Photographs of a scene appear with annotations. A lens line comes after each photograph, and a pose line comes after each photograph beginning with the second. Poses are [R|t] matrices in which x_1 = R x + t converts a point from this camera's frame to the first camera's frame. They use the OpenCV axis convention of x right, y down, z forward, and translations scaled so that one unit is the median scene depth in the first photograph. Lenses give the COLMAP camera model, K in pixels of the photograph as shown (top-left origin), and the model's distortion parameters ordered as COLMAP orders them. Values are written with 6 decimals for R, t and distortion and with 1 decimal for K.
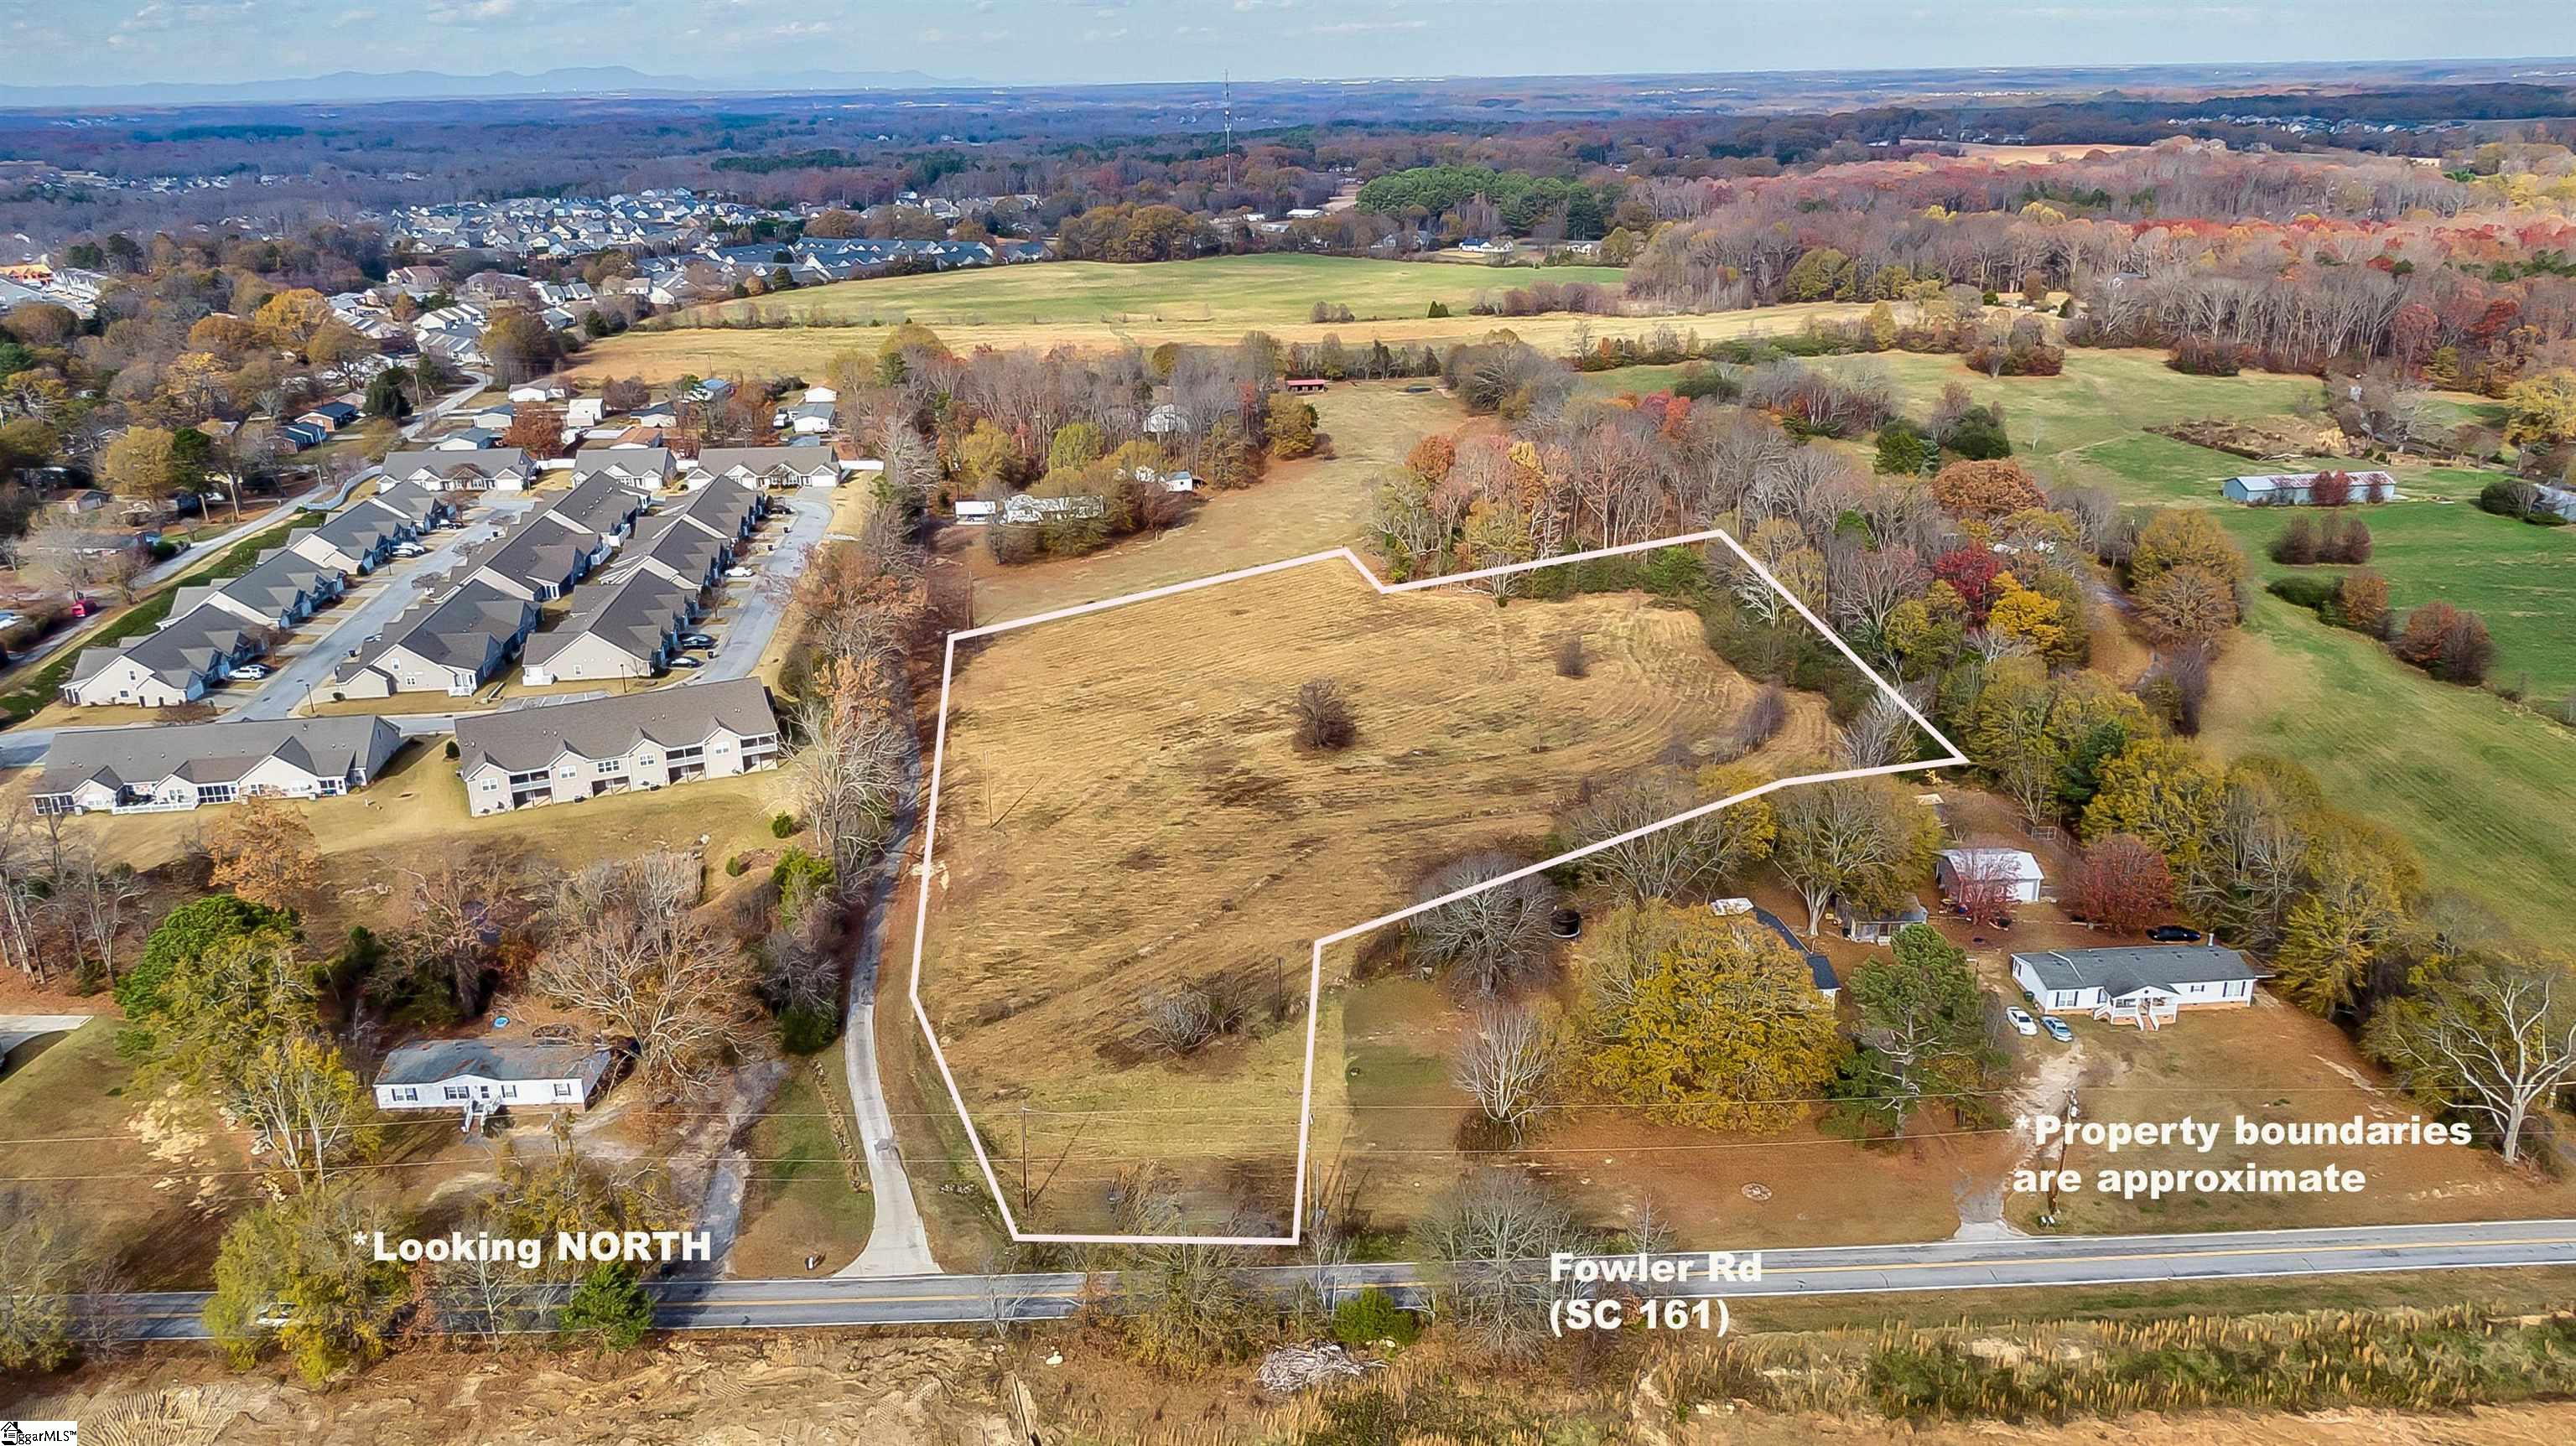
lens RADIAL K [[1875.7, 0, 1281.2], [0, 1875.7, 728.6], [0, 0, 1]] dist [0.021770, -0.042228]
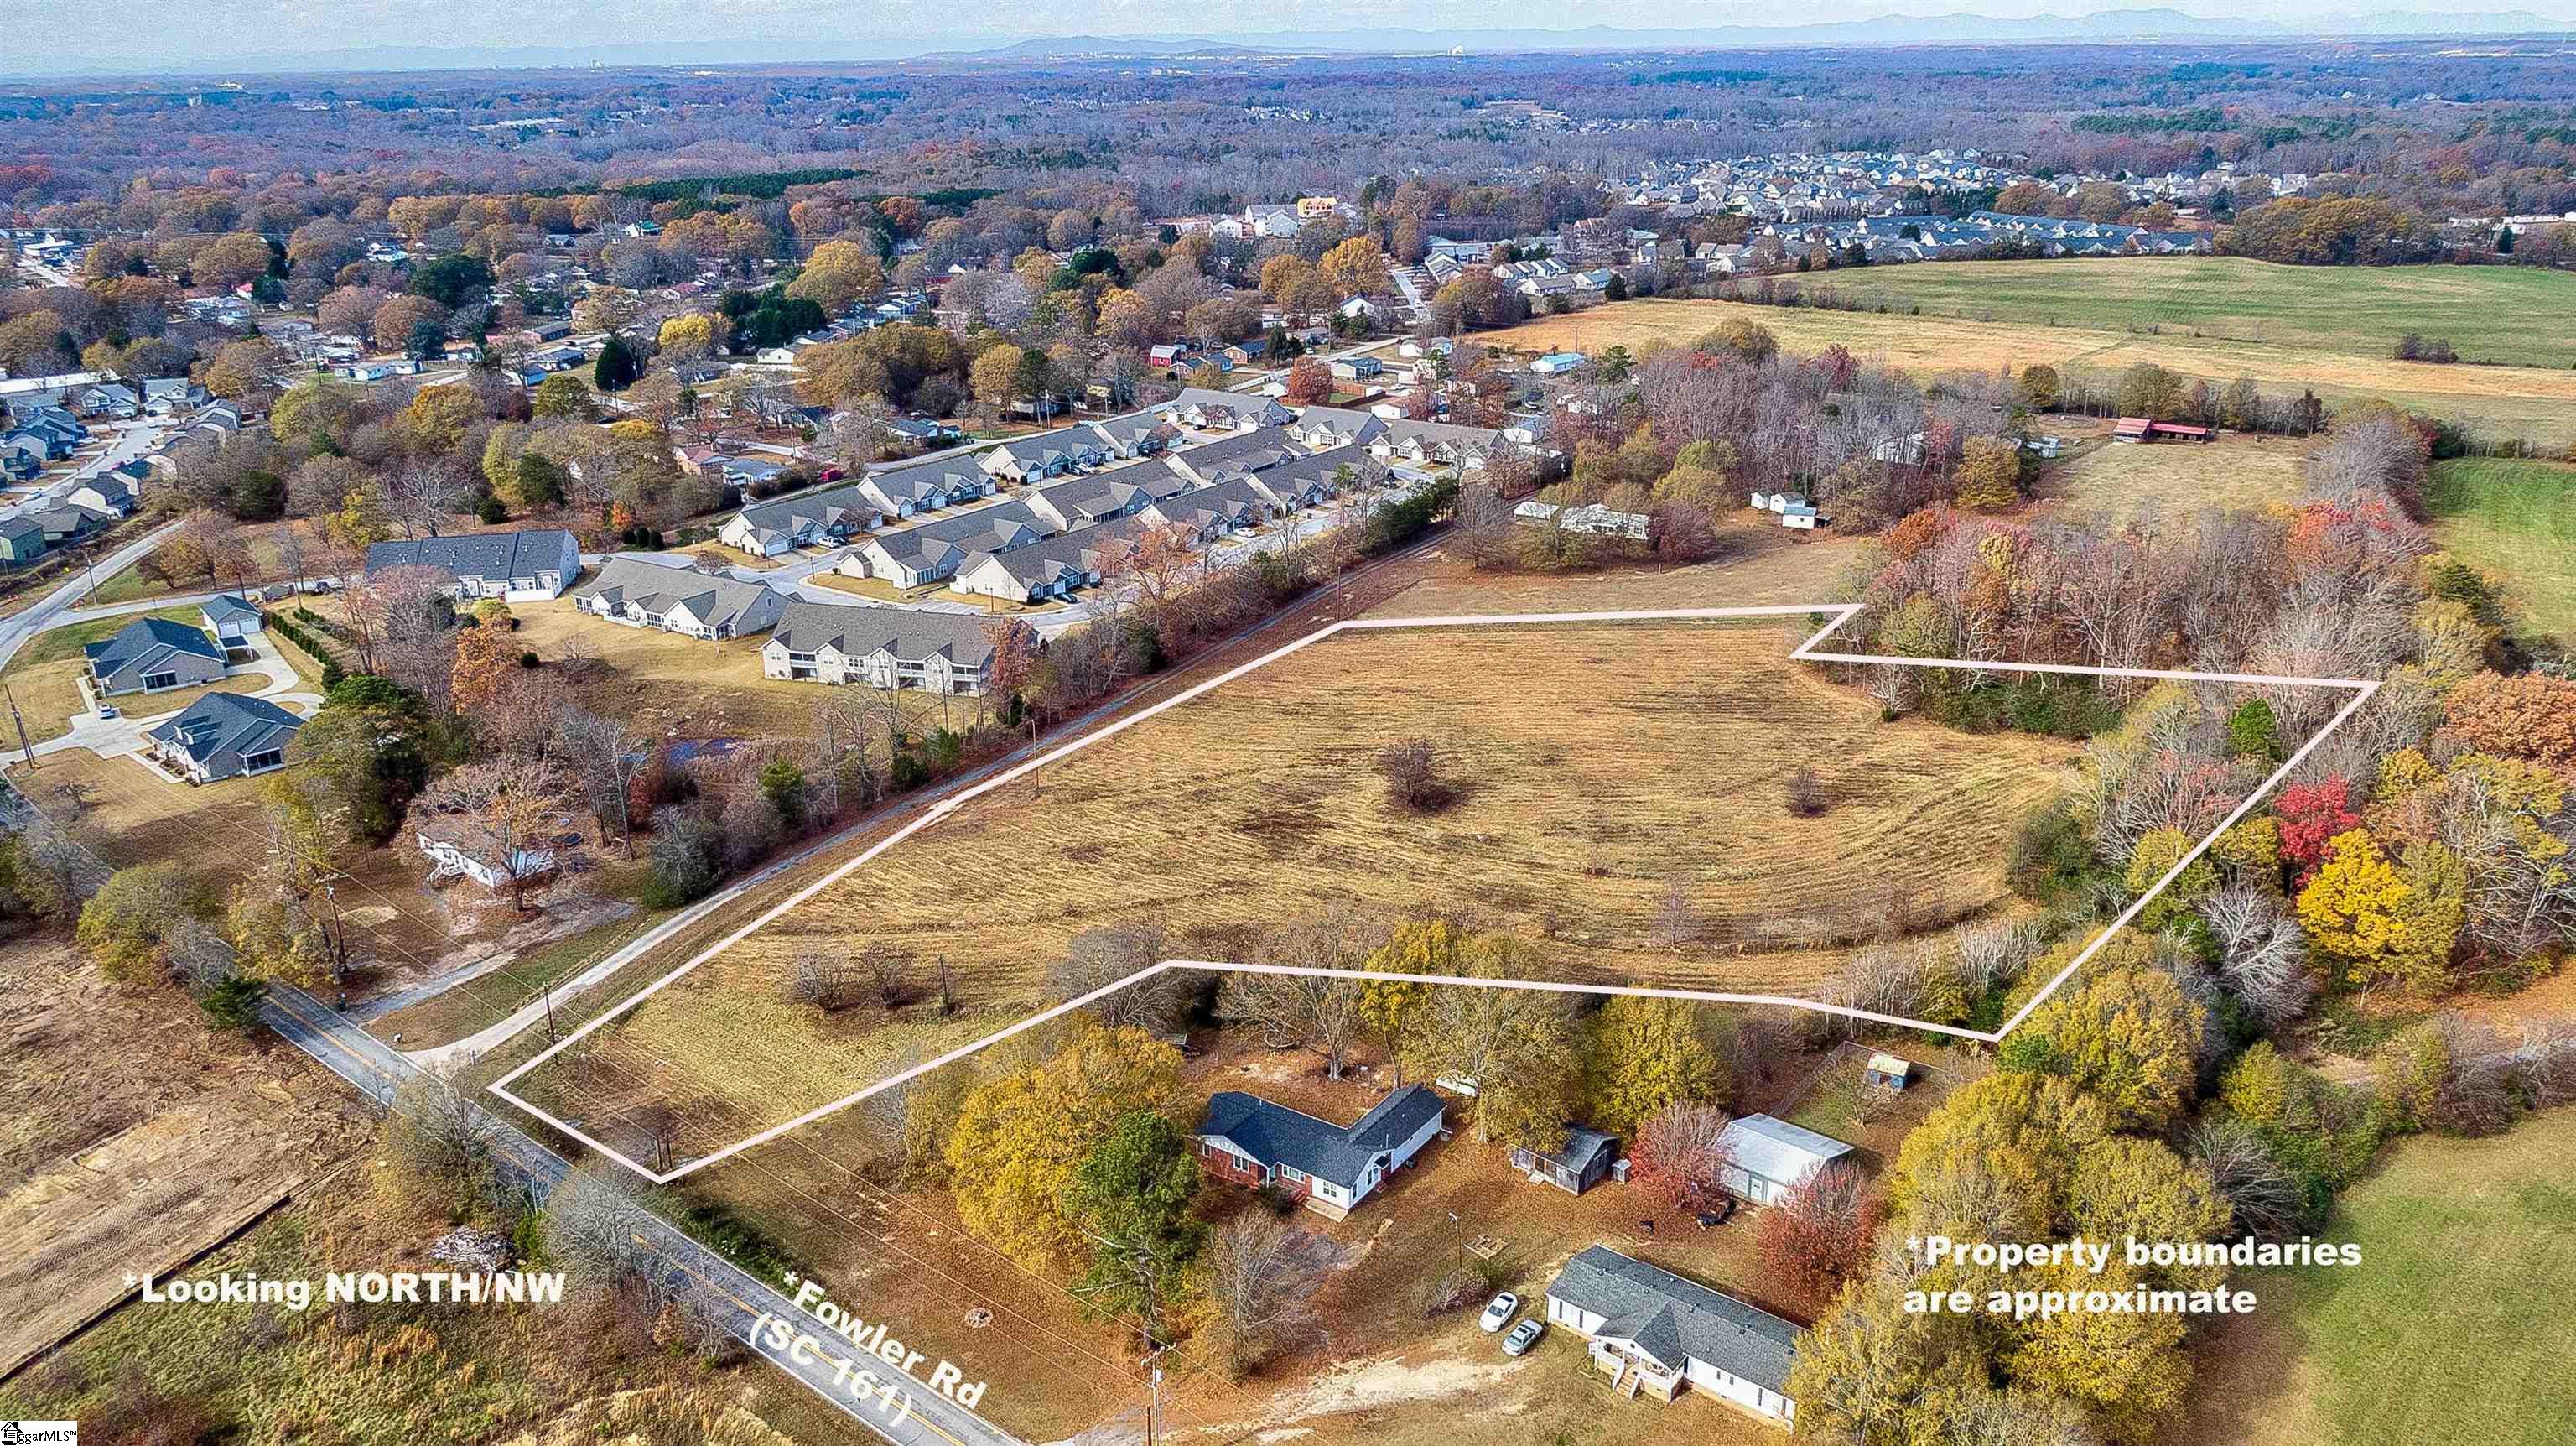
lens RADIAL K [[1876.2, 0, 1281.2], [0, 1876.2, 728.6], [0, 0, 1]] dist [0.021770, -0.042228]
pose [[0.737202, 0.233723, -0.633961, 0.621763], [-0.216560, 0.970501, 0.105968, -0.125968], [0.640027, 0.059170, 0.766070, 0.234390]]
